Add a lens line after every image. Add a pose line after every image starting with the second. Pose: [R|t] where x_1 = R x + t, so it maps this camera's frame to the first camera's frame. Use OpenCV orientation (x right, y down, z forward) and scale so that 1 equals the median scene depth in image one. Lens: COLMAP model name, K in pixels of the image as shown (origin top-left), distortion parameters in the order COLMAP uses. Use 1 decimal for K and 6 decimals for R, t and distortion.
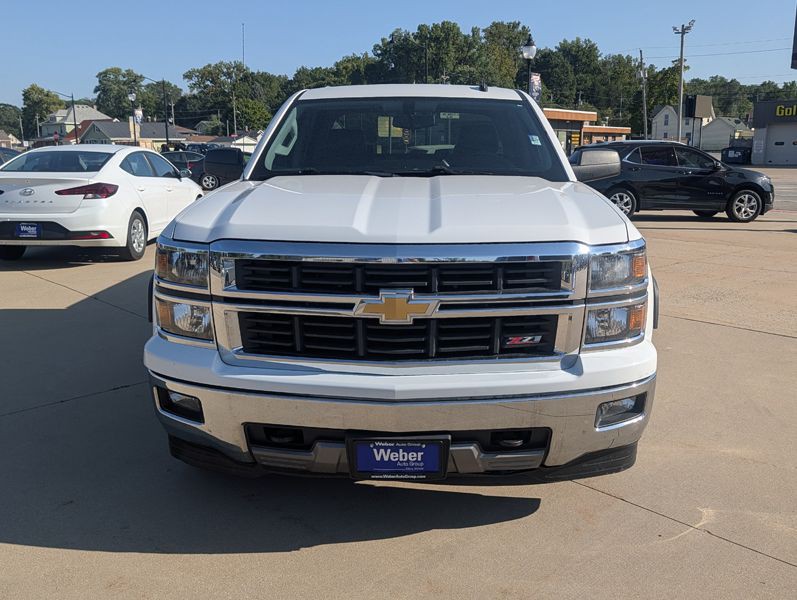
lens RADIAL K [[738.0, 0, 399.6], [0, 738.0, 298.1], [0, 0, 1]] dist [-0.005793, 0.000000]
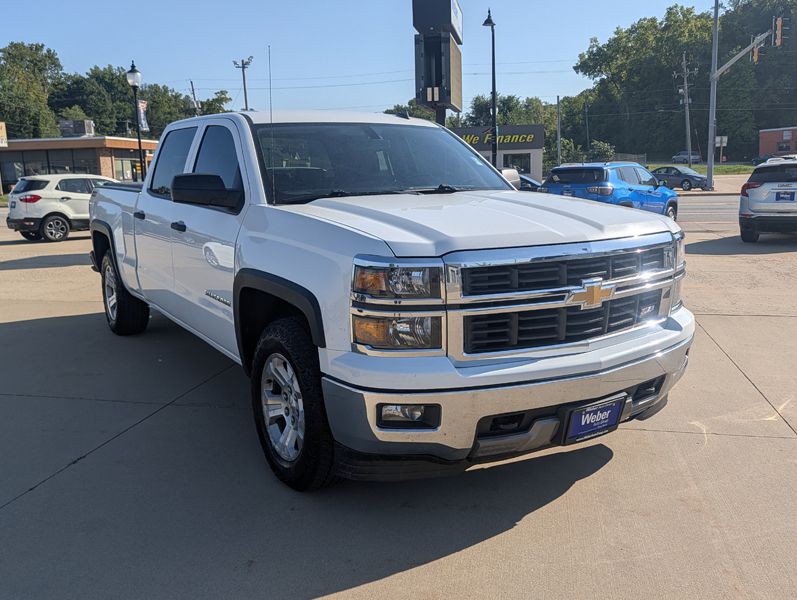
lens RADIAL K [[735.2, 0, 400.5], [0, 735.2, 302.1], [0, 0, 1]] dist [-0.003420, 0.000000]
pose [[0.824853, -0.114786, 0.553572, -0.885590], [0.132291, 0.991175, 0.008404, -0.024307], [-0.549652, 0.066301, 0.832759, 0.158974]]
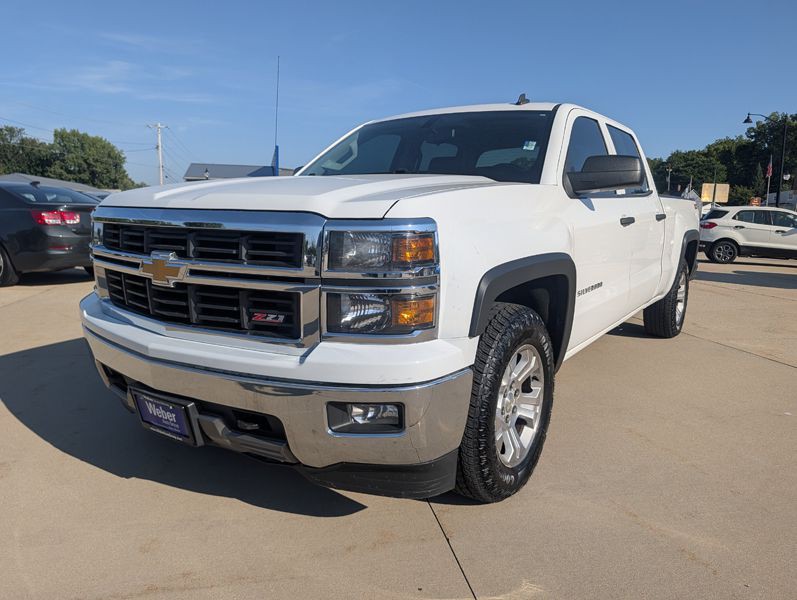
lens RADIAL K [[578.5, 0, 392.1], [0, 578.5, 299.0], [0, 0, 1]] dist [-0.018902, 0.022301]
pose [[0.836239, 0.097142, -0.539692, 0.680190], [-0.129363, 0.991353, -0.022007, 0.028624], [0.532888, 0.088219, 0.841575, 0.460151]]
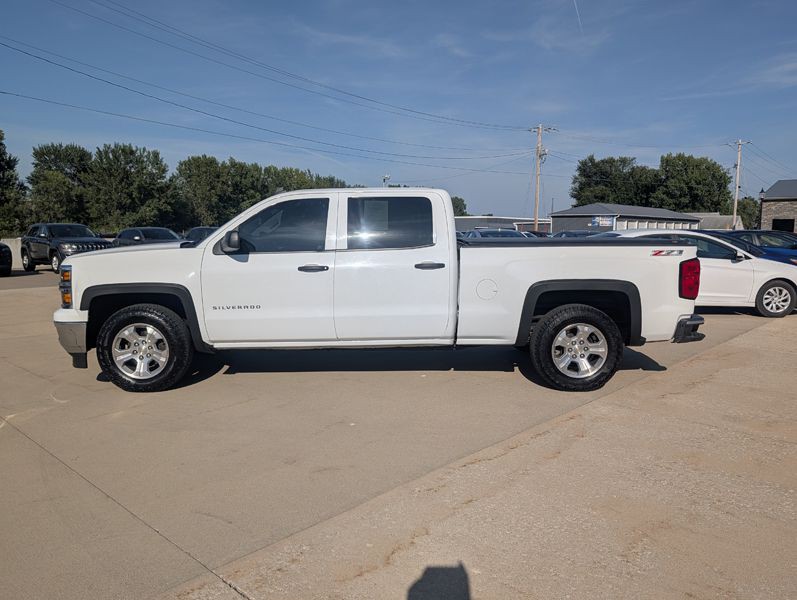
lens RADIAL K [[623.5, 0, 395.2], [0, 623.5, 301.7], [0, 0, 1]] dist [0.013195, -0.013806]
pose [[0.037426, 0.116063, -0.992536, 2.439465], [-0.204804, 0.973040, 0.106060, -0.400302], [0.978087, 0.199306, 0.060187, 1.939745]]
